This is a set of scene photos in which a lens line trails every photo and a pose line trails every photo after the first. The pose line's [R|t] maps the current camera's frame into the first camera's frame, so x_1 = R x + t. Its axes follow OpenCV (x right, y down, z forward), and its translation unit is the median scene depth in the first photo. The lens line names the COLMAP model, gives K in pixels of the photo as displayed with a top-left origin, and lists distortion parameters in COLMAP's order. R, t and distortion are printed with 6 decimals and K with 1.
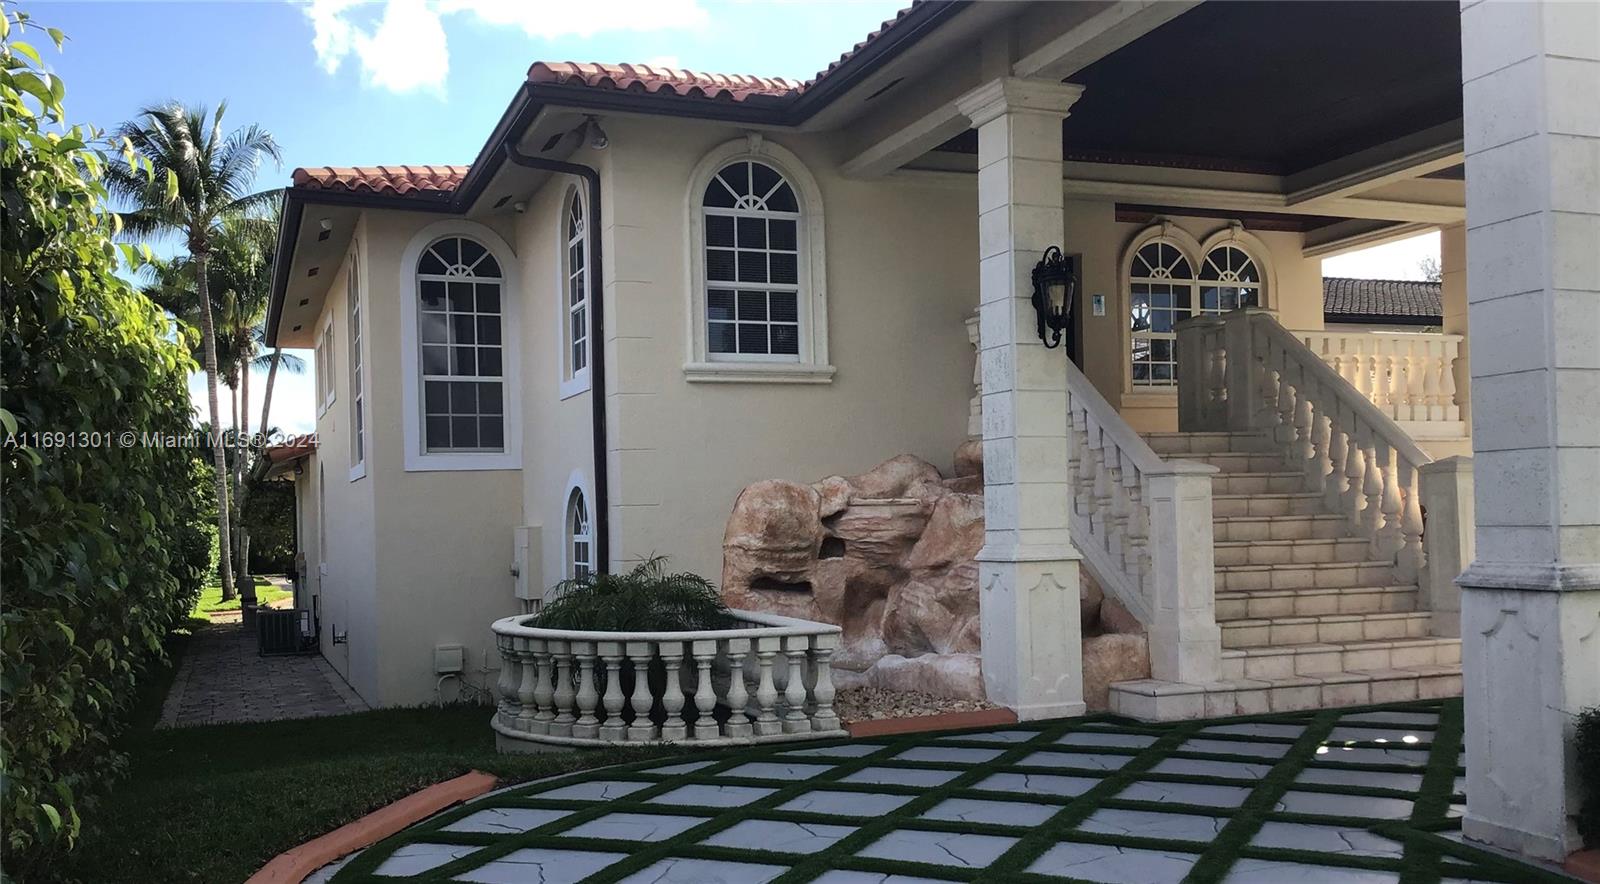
lens RADIAL K [[1462.5, 0, 802.1], [0, 1462.5, 510.1], [0, 0, 1]] dist [0.079478, 0.000823]
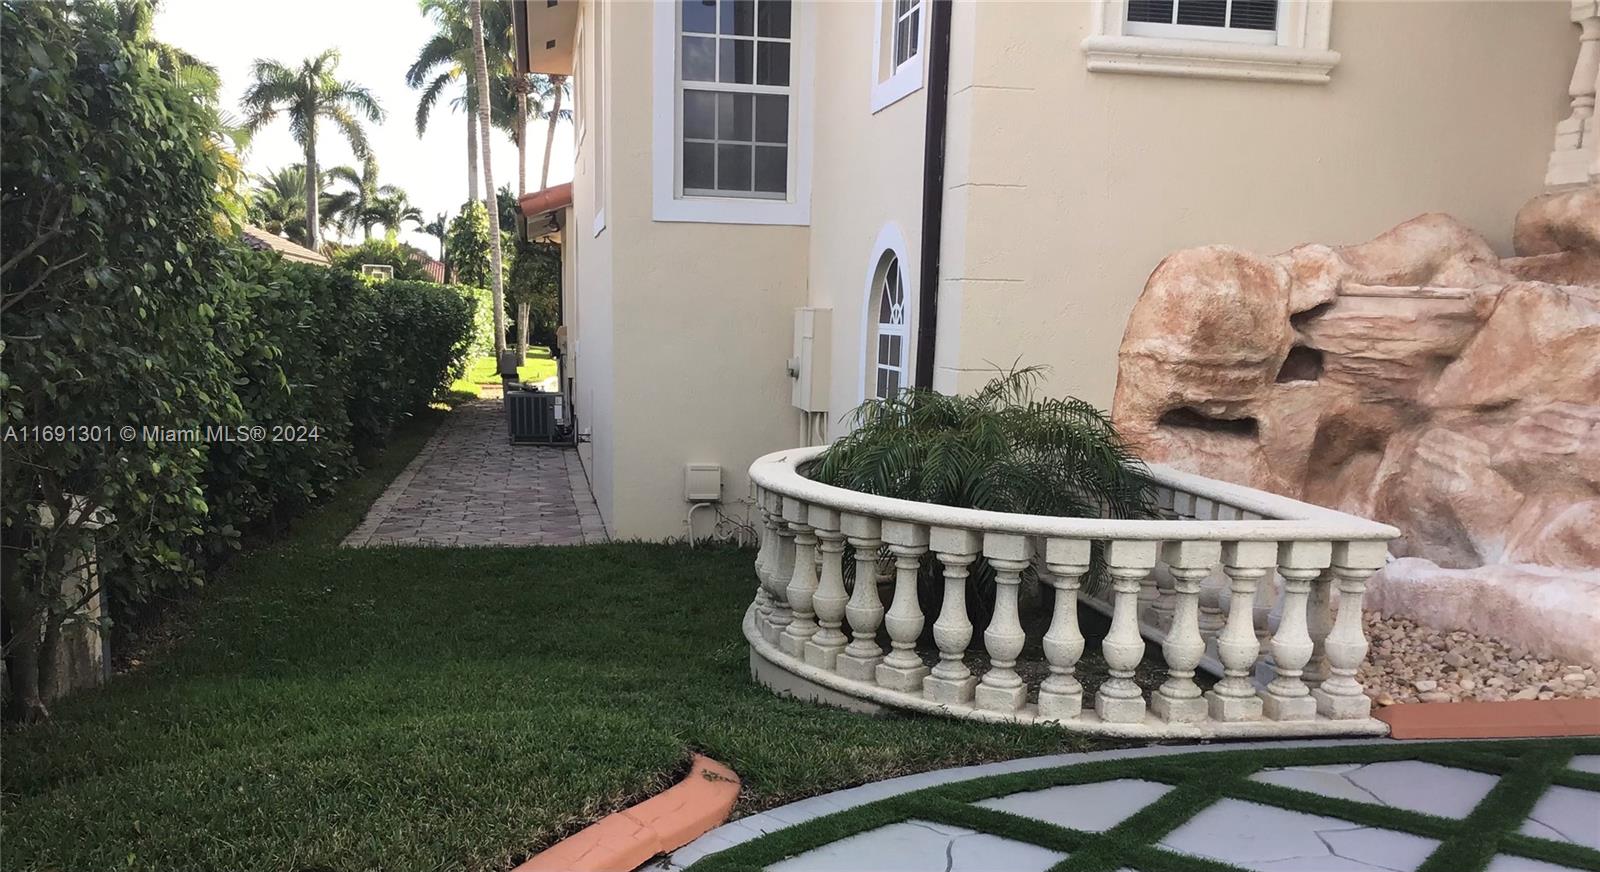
lens RADIAL K [[1450.8, 0, 797.1], [0, 1450.8, 630.8], [0, 0, 1]] dist [0.101859, -0.199064]
pose [[0.979988, 0.089432, -0.177838, -0.067768], [-0.047974, 0.973171, 0.225027, 0.006233], [0.193191, -0.211992, 0.957986, 0.353383]]
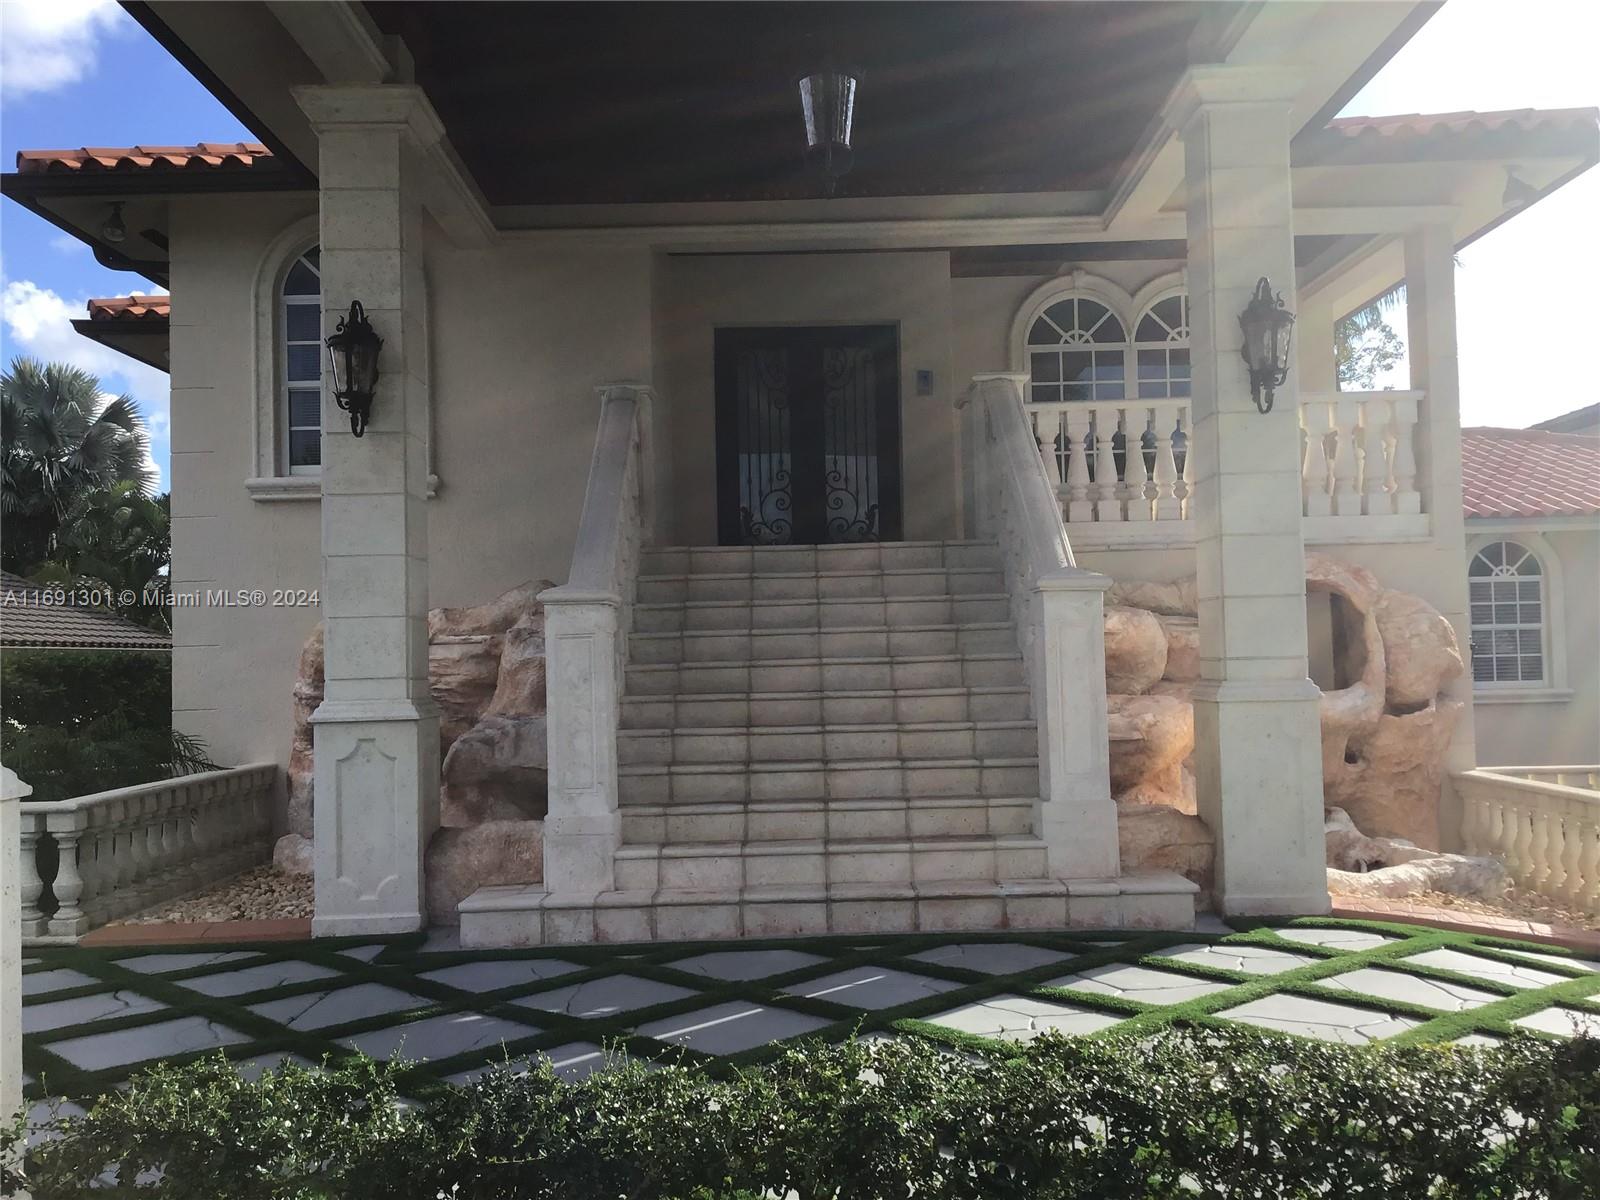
lens RADIAL K [[1467.9, 0, 800.0], [0, 1467.9, 600.0], [0, 0, 1]] dist [0.052223, -0.003569]
pose [[0.934517, -0.017735, -0.355477, 0.525265], [0.009088, 0.999621, -0.025982, -0.004471], [0.355803, 0.021050, 0.934324, 0.308540]]
